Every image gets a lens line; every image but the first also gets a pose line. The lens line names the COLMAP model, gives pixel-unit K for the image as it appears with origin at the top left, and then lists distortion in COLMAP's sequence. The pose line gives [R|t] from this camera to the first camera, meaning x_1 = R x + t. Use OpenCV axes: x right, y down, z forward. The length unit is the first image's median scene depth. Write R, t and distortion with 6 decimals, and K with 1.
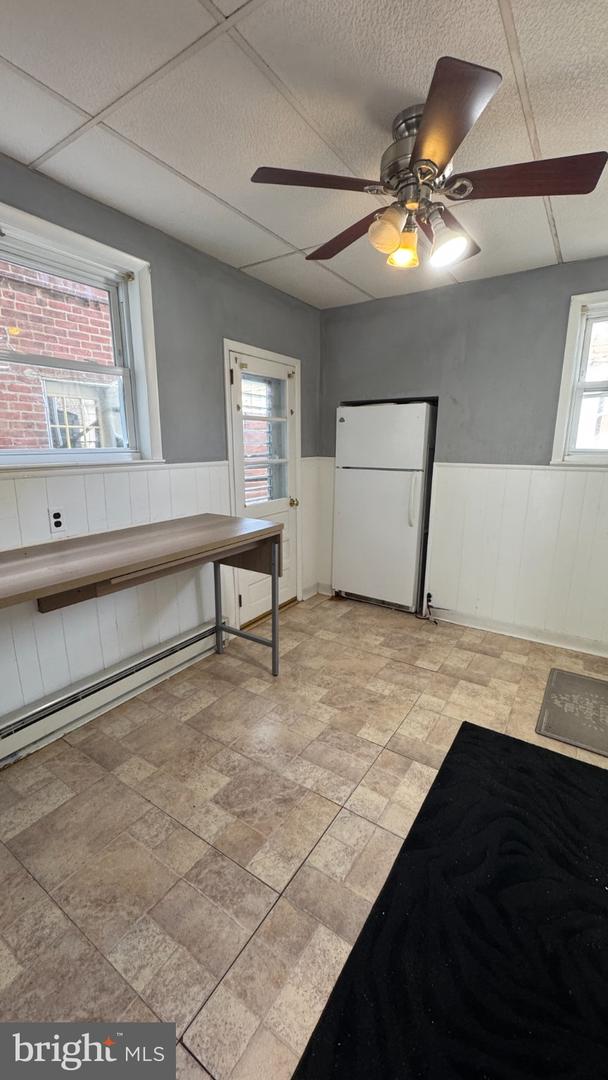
lens RADIAL K [[430.1, 0, 303.6], [0, 430.1, 540.4], [0, 0, 1]] dist [-0.001326, -0.000086]
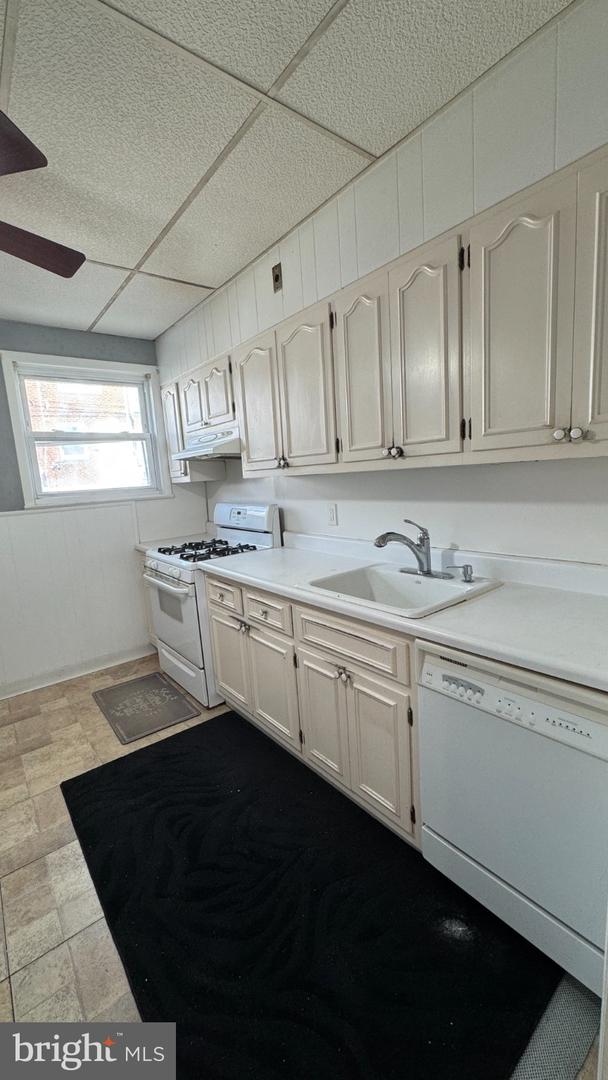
lens RADIAL K [[430.1, 0, 305.1], [0, 430.1, 540.2], [0, 0, 1]] dist [-0.001326, -0.000086]
pose [[0.300905, -0.162638, 0.939683, -0.235127], [0.270382, 0.959467, 0.079481, -0.009365], [-0.914522, 0.230157, 0.332683, 0.093194]]
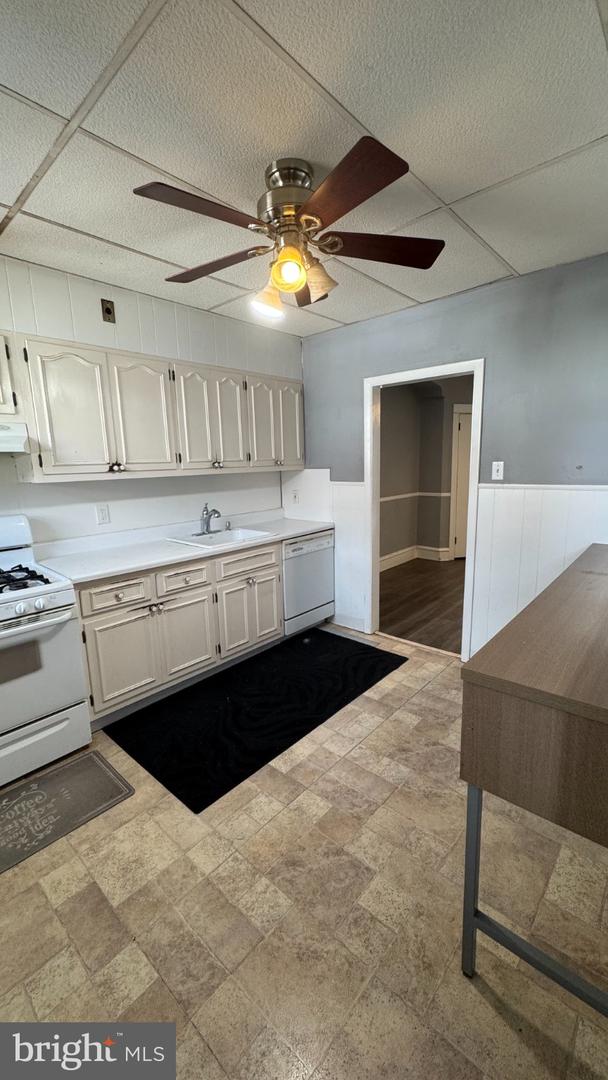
lens RADIAL K [[430.1, 0, 302.8], [0, 430.1, 539.4], [0, 0, 1]] dist [-0.001326, -0.000086]
pose [[-0.989381, -0.003032, 0.145313, 0.051960], [0.054885, 0.917965, 0.392846, -0.353369], [-0.134583, 0.396650, -0.908051, 1.438502]]
